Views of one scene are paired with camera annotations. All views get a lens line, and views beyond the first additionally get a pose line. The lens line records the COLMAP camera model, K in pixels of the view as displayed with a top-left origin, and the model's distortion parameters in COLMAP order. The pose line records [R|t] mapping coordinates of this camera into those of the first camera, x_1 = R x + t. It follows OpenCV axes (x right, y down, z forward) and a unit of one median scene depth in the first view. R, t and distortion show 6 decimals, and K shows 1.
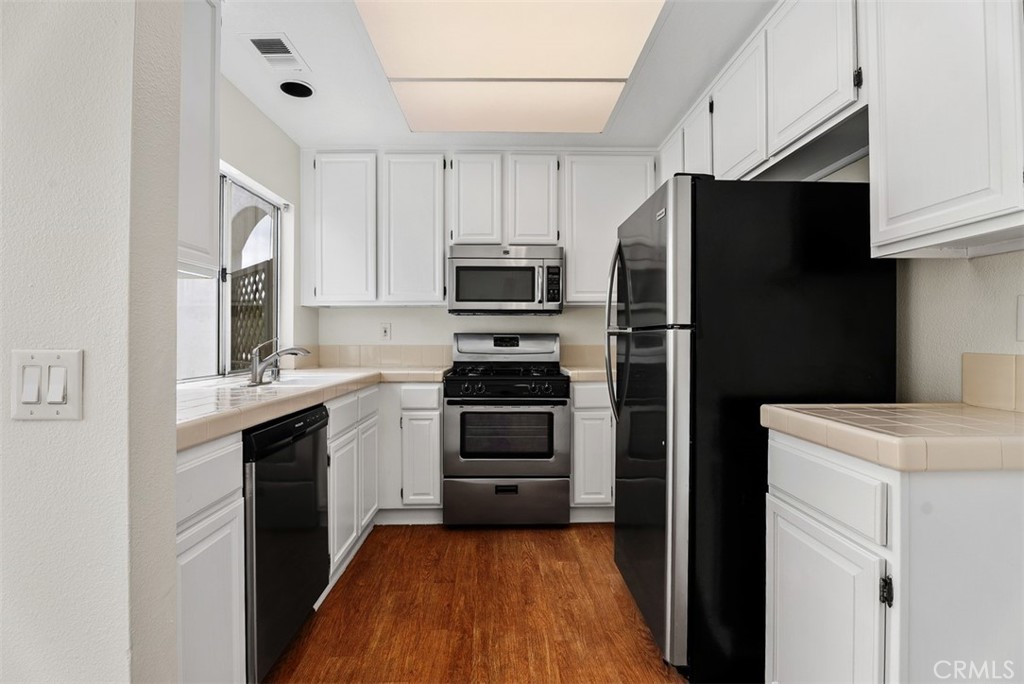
lens RADIAL K [[454.4, 0, 502.0], [0, 454.4, 338.0], [0, 0, 1]] dist [-0.004162, 0.000889]
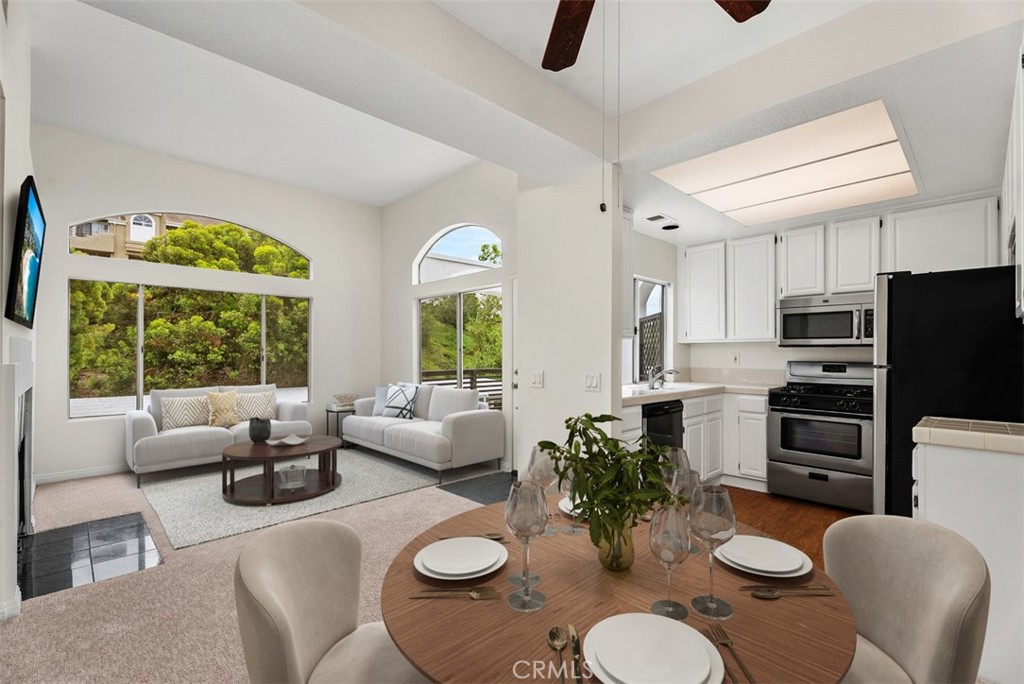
lens RADIAL K [[454.4, 0, 503.0], [0, 454.4, 349.0], [0, 0, 1]] dist [-0.004162, 0.000889]
pose [[0.670915, -0.004220, -0.741522, 0.358906], [-0.000593, 0.999980, -0.006227, -0.040721], [0.741534, 0.004617, 0.670899, -0.580945]]
